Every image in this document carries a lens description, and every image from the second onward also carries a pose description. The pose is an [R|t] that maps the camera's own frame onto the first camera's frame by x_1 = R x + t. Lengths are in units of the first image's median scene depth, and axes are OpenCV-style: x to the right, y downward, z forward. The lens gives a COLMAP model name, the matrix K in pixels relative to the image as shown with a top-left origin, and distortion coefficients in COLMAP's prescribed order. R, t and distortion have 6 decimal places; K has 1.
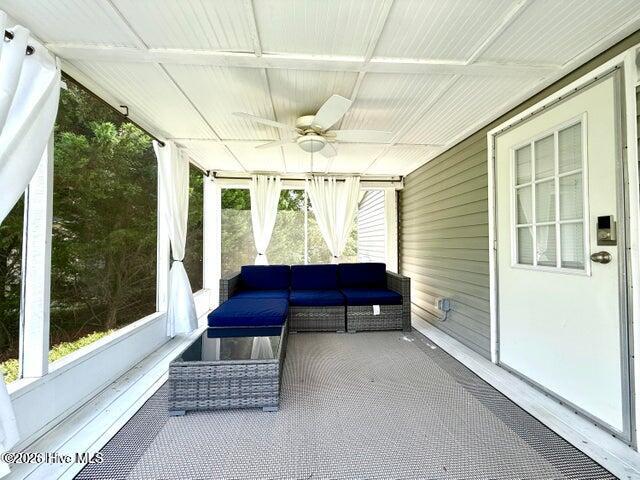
lens RADIAL K [[255.5, 0, 318.9], [0, 255.5, 237.3], [0, 0, 1]] dist [0.001540, 0.000349]
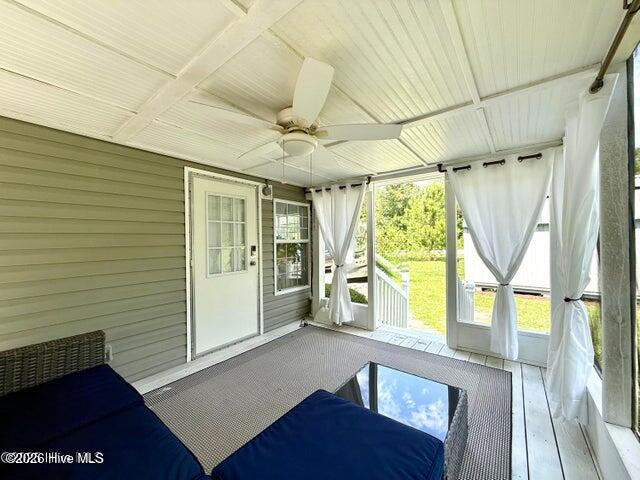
lens RADIAL K [[255.5, 0, 321.2], [0, 255.5, 241.0], [0, 0, 1]] dist [0.001540, 0.000349]
pose [[-0.743909, 0.008646, 0.668225, -0.584595], [0.001271, 0.999933, -0.011522, -0.059873], [-0.668280, -0.007722, -0.743870, 1.484946]]
